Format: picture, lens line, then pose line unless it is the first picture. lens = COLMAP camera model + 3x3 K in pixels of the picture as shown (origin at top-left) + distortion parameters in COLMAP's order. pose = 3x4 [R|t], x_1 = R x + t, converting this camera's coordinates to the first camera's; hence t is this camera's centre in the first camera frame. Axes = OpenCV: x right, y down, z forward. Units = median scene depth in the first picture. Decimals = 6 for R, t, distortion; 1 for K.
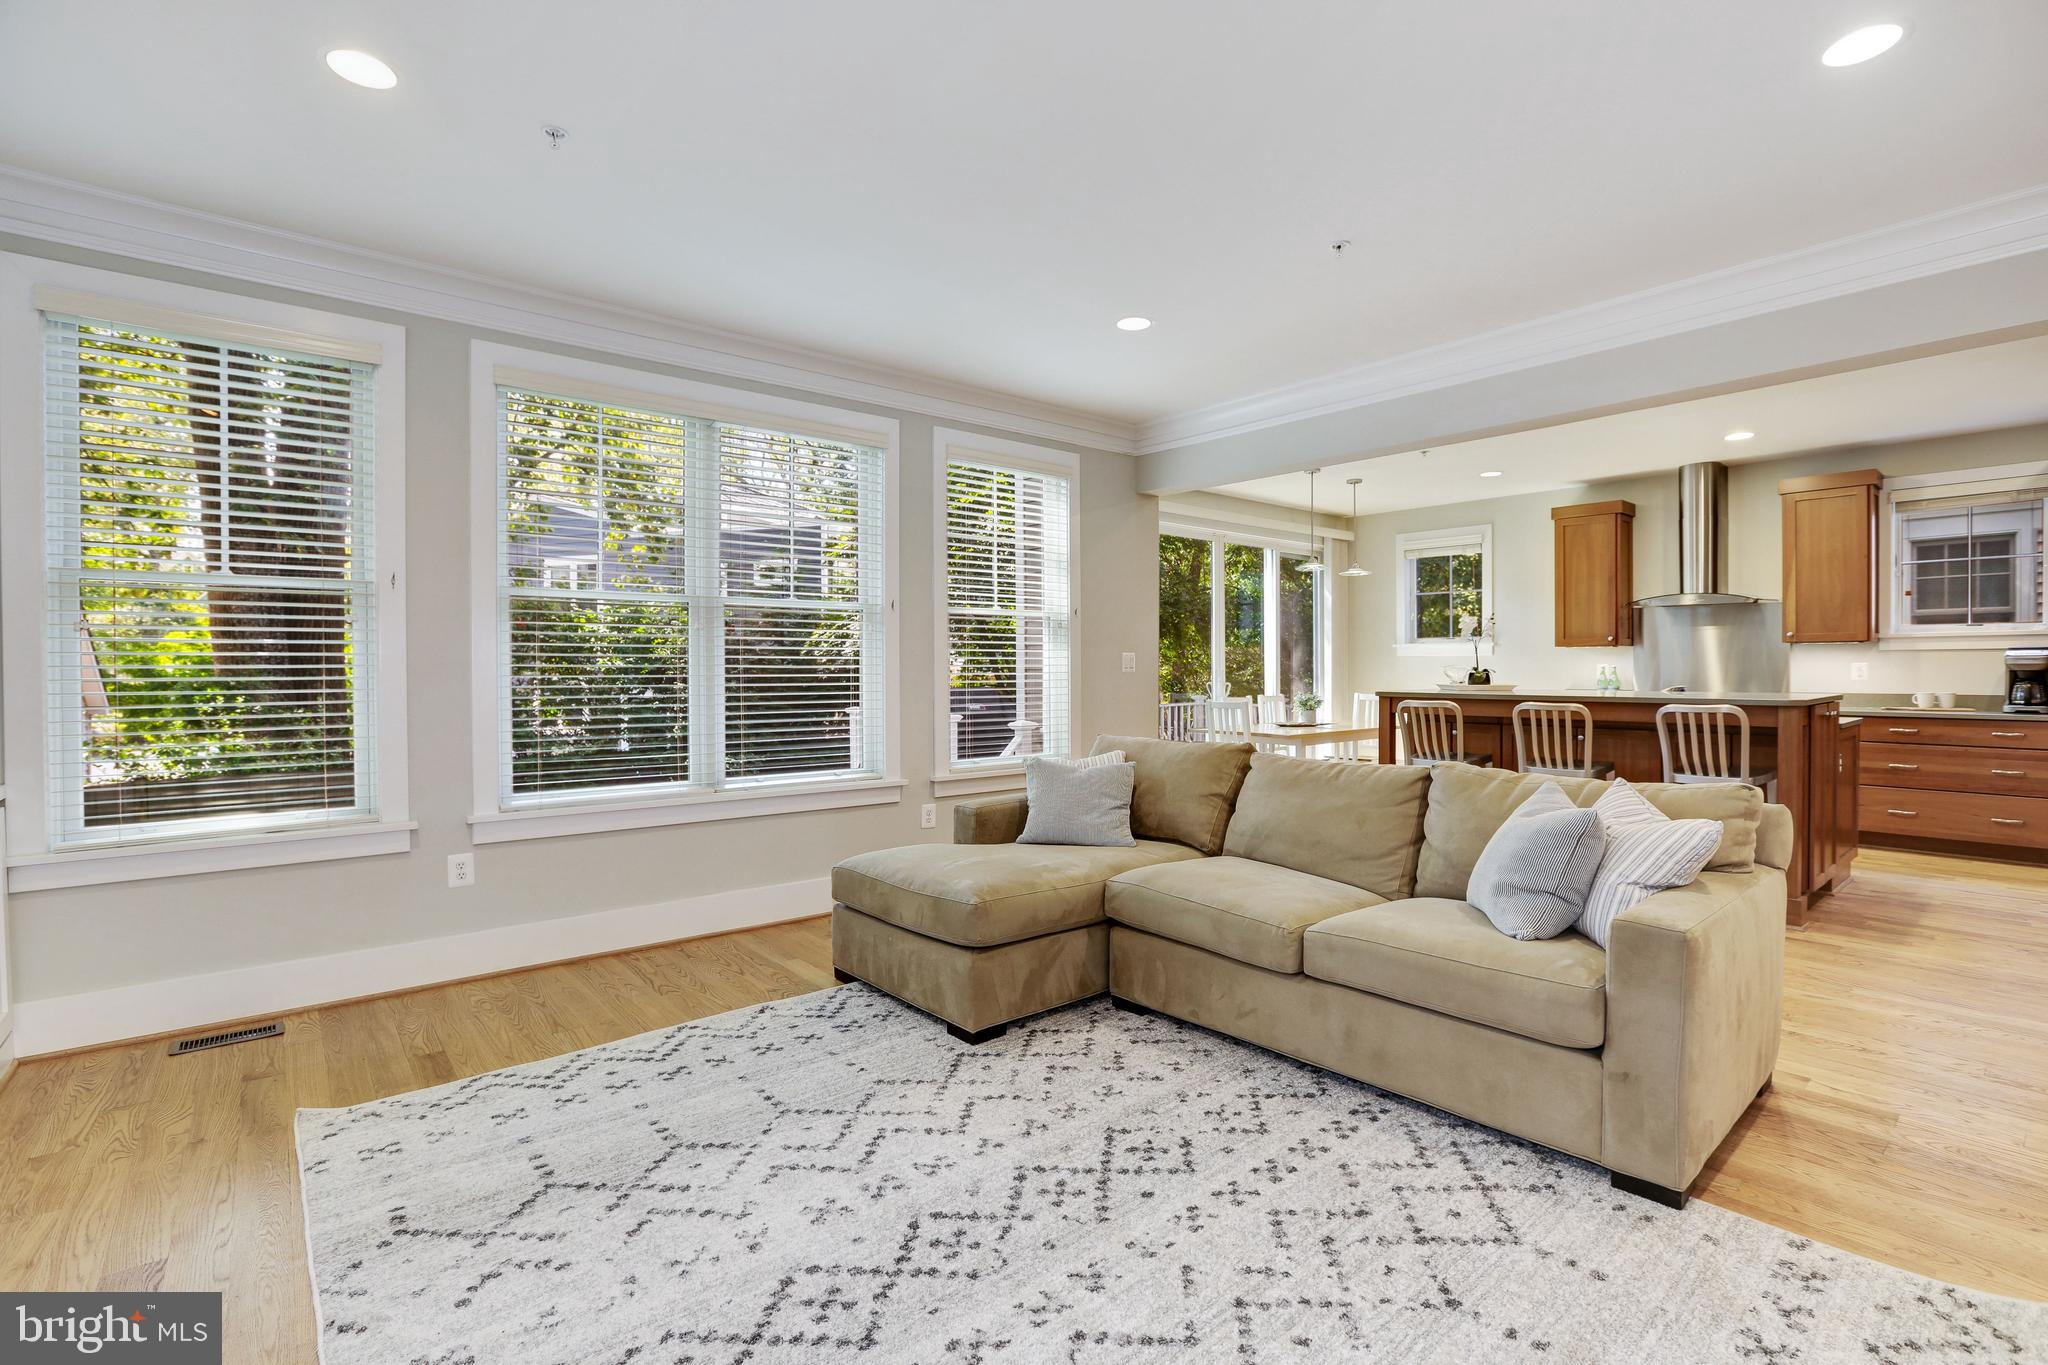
lens RADIAL K [[927.1, 0, 1022.5], [0, 927.1, 674.0], [0, 0, 1]] dist [-0.024162, 0.005477]
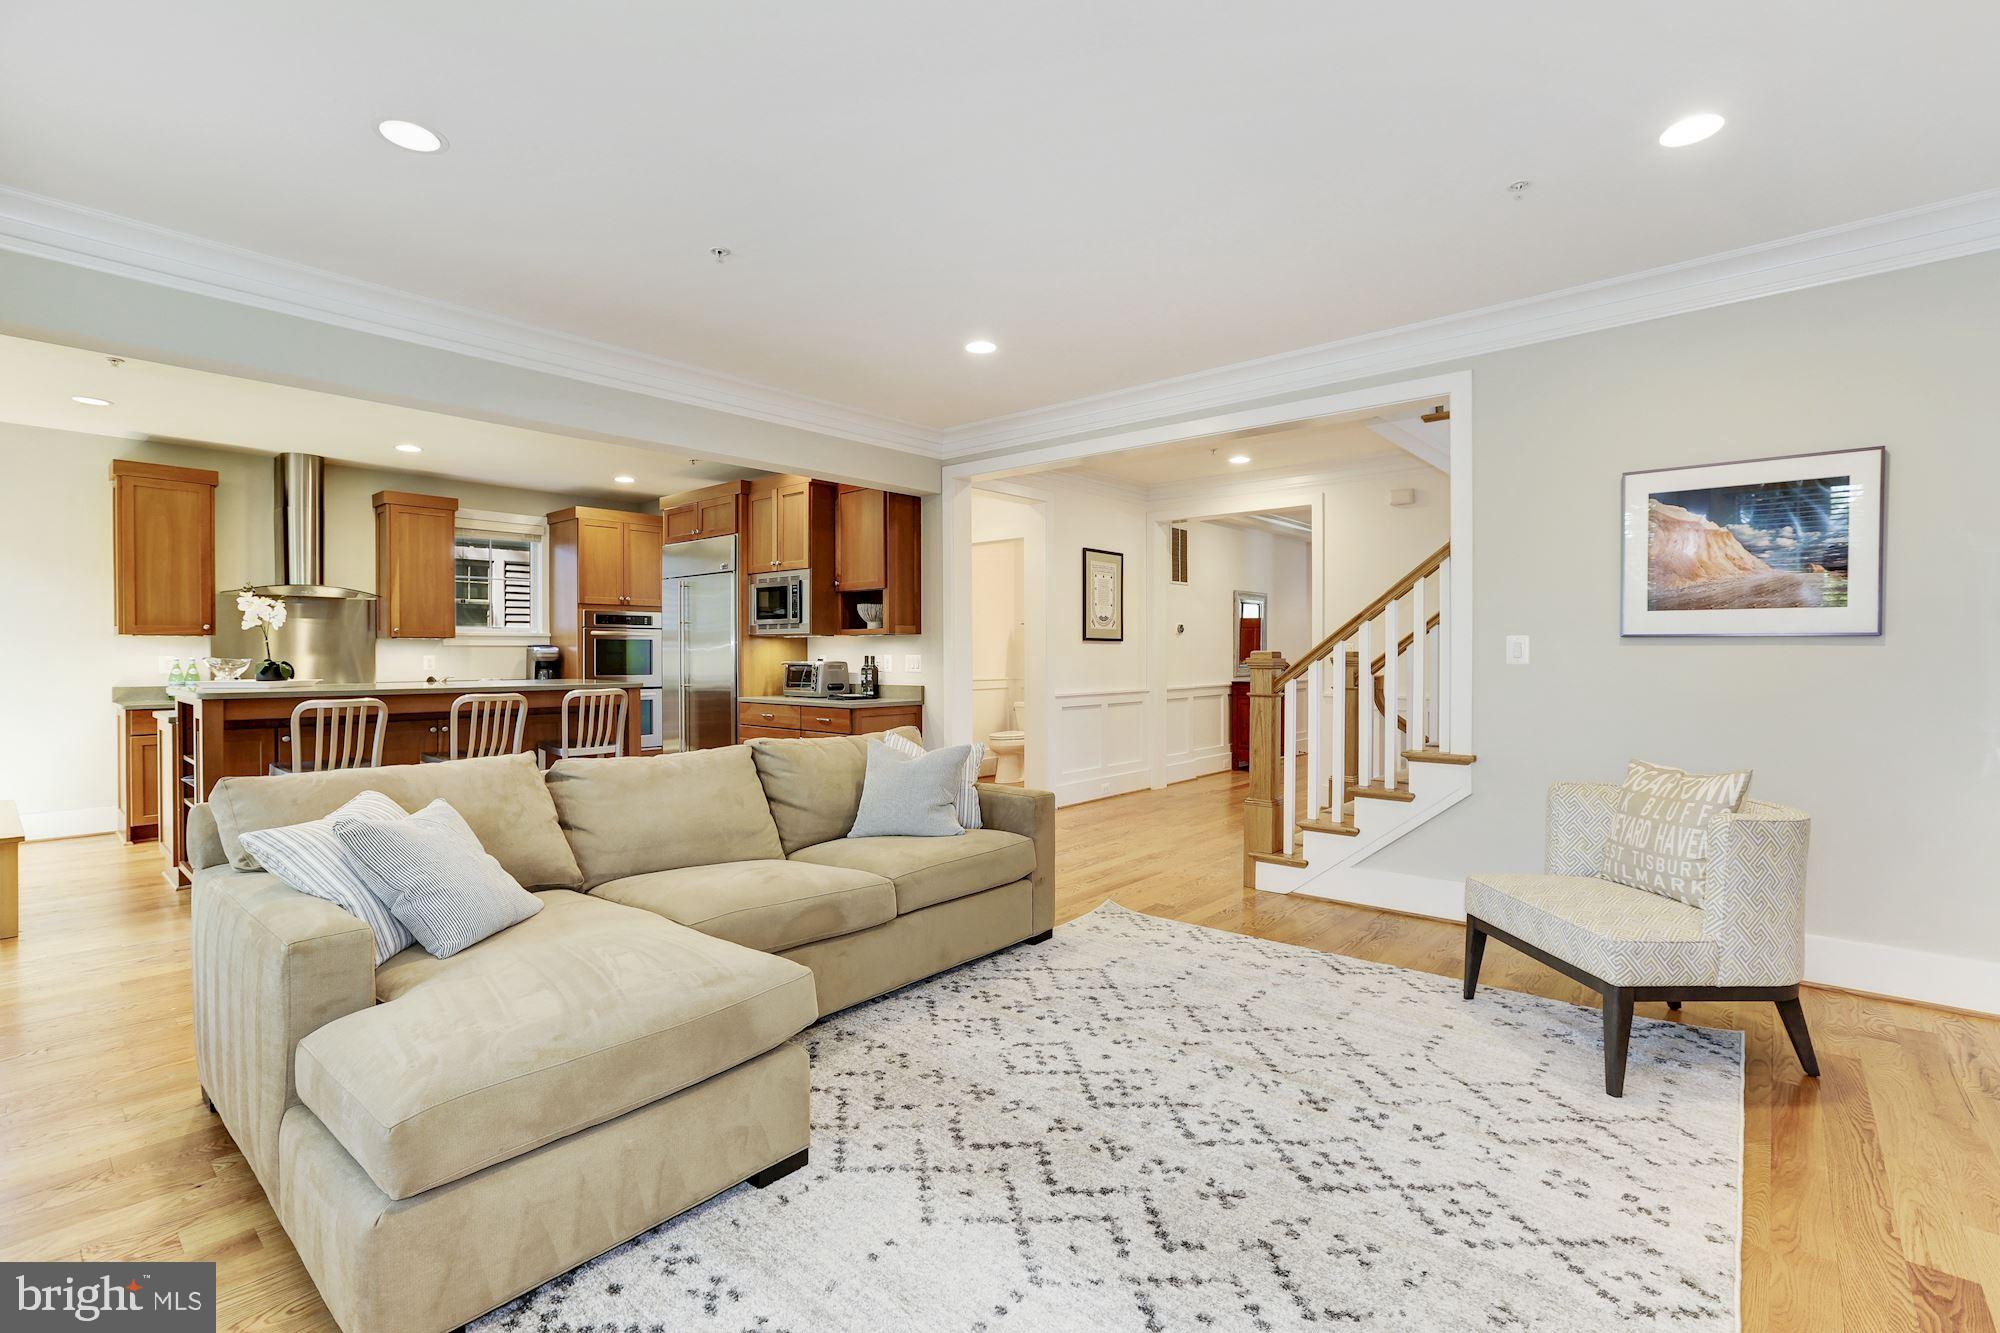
lens RADIAL K [[905.4, 0, 1010.3], [0, 905.4, 674.3], [0, 0, 1]] dist [-0.024162, 0.005477]
pose [[-0.165316, -0.012125, 0.986166, -0.388433], [0.008617, 0.999869, 0.013738, 0.001381], [-0.986203, 0.010769, -0.165190, 0.474287]]
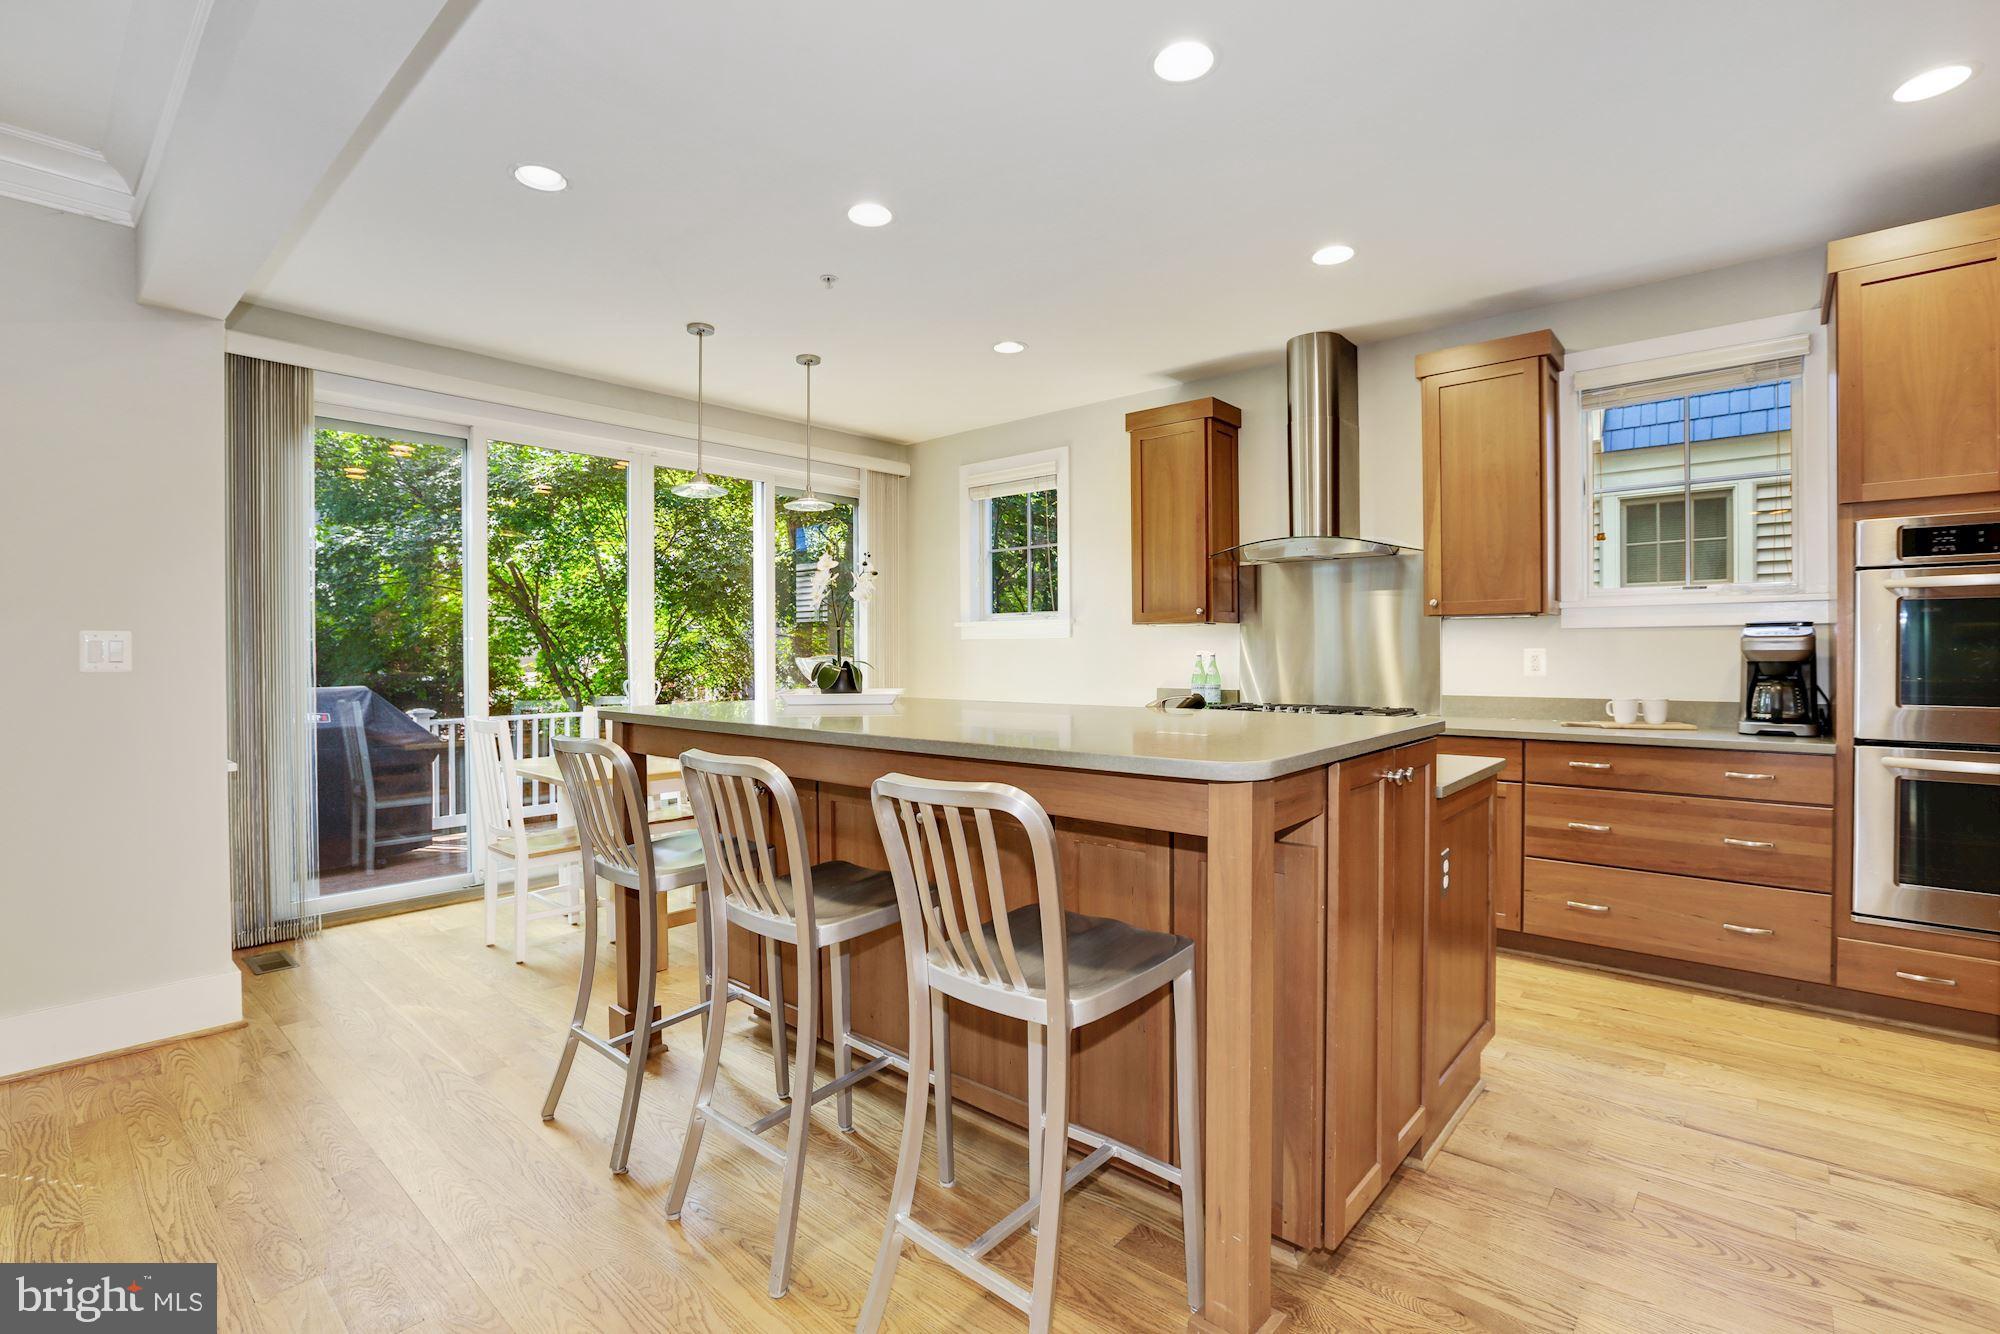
lens RADIAL K [[905.4, 0, 1006.0], [0, 905.4, 657.7], [0, 0, 1]] dist [-0.024162, 0.005477]
pose [[0.987713, -0.007434, 0.156101, 0.496472], [0.007076, 0.999971, 0.002847, -0.010859], [-0.156117, -0.001708, 0.987737, 0.478637]]
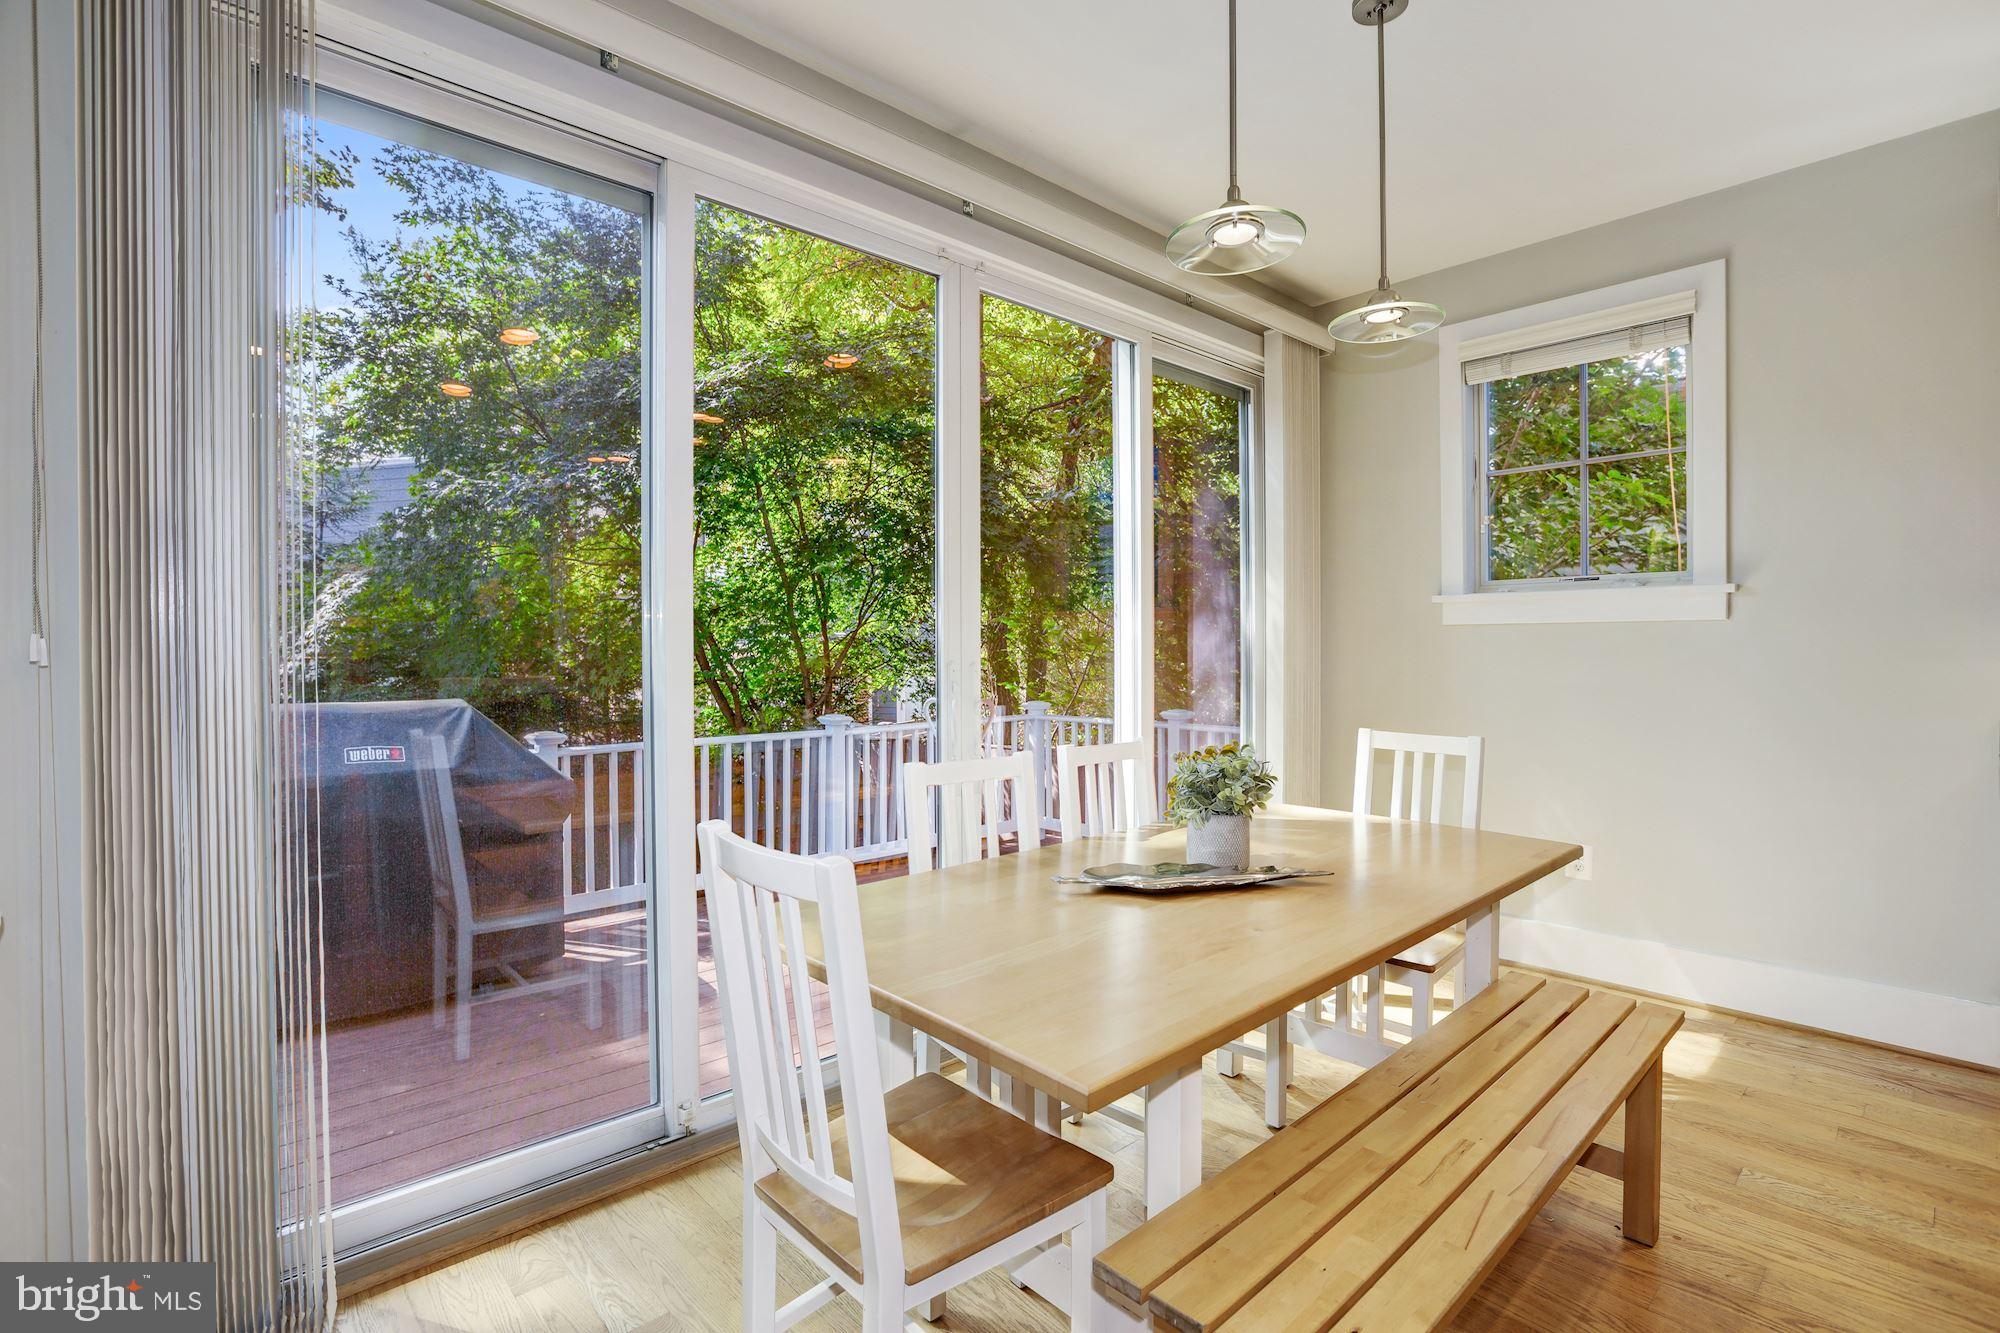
lens RADIAL K [[905.4, 0, 1009.5], [0, 905.4, 655.8], [0, 0, 1]] dist [-0.024162, 0.005477]
pose [[0.997869, -0.004559, 0.065087, 0.285220], [0.004666, 0.999988, -0.001488, -0.009682], [-0.065079, 0.001789, 0.997879, 0.928723]]
